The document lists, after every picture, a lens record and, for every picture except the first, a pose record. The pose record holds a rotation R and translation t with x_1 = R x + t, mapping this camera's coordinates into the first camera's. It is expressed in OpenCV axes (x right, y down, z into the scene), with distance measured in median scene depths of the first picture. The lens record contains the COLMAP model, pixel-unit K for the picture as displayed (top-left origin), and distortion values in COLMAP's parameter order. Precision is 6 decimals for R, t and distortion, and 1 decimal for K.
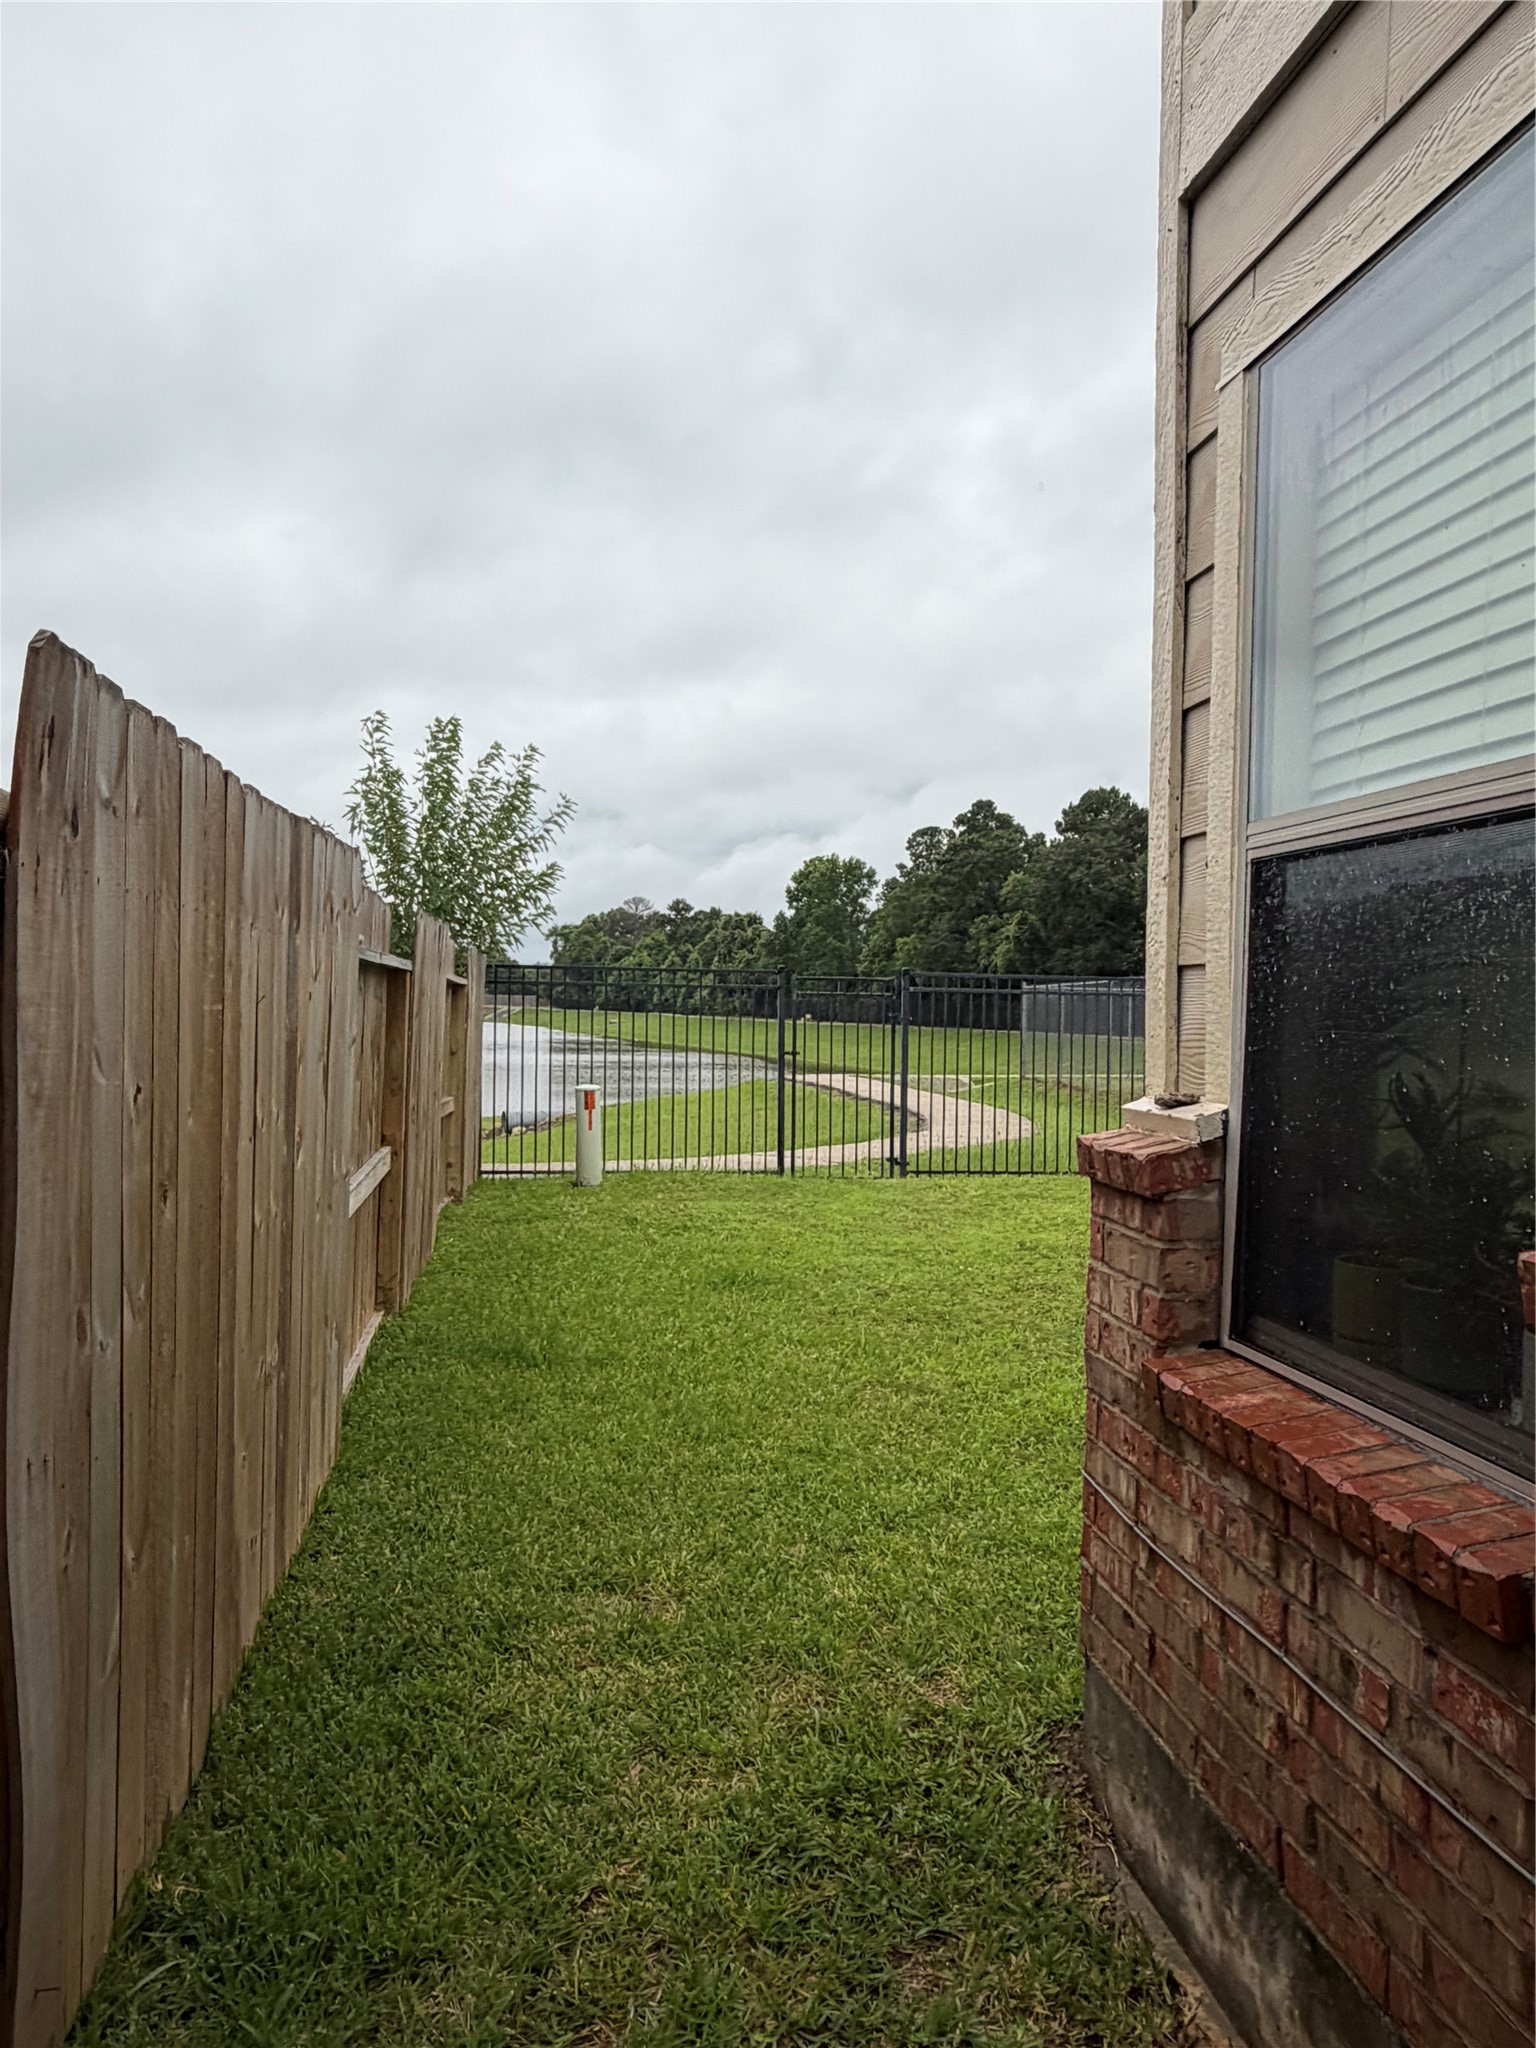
lens RADIAL K [[1506.2, 0, 768.0], [0, 1506.2, 1024.0], [0, 0, 1]] dist [0.001391, 0.000250]
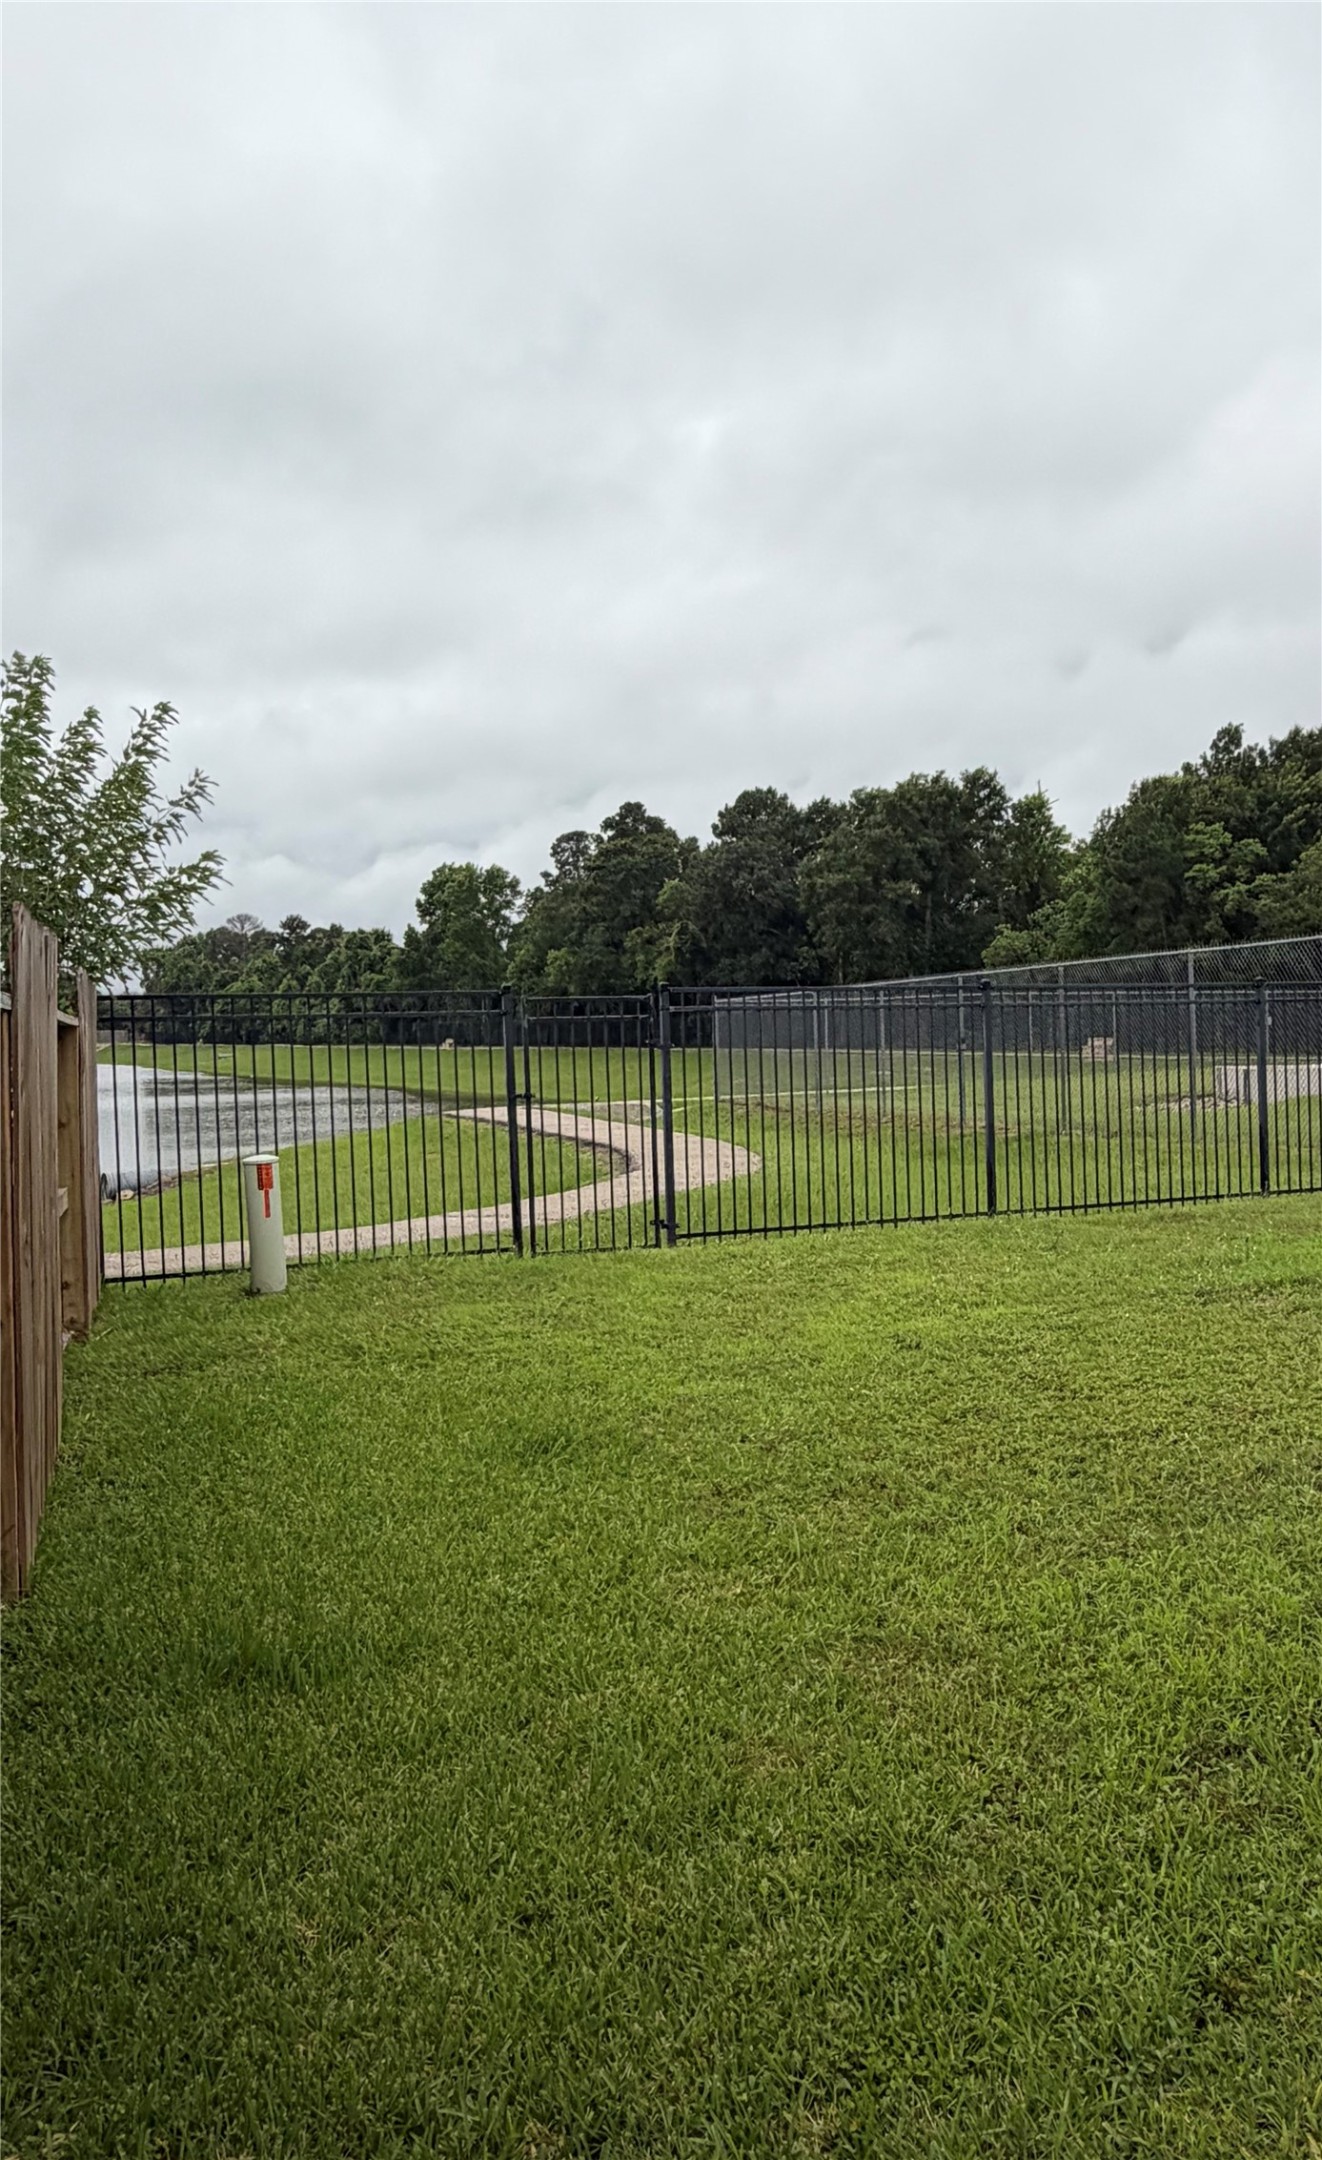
lens RADIAL K [[1339.7, 0, 661.8], [0, 1339.7, 1051.0], [0, 0, 1]] dist [0.003649, 0.000964]
pose [[0.966658, -0.044106, 0.252242, -0.055285], [0.041049, 0.999006, 0.017374, -0.008173], [-0.252758, -0.006440, 0.967508, 0.189396]]
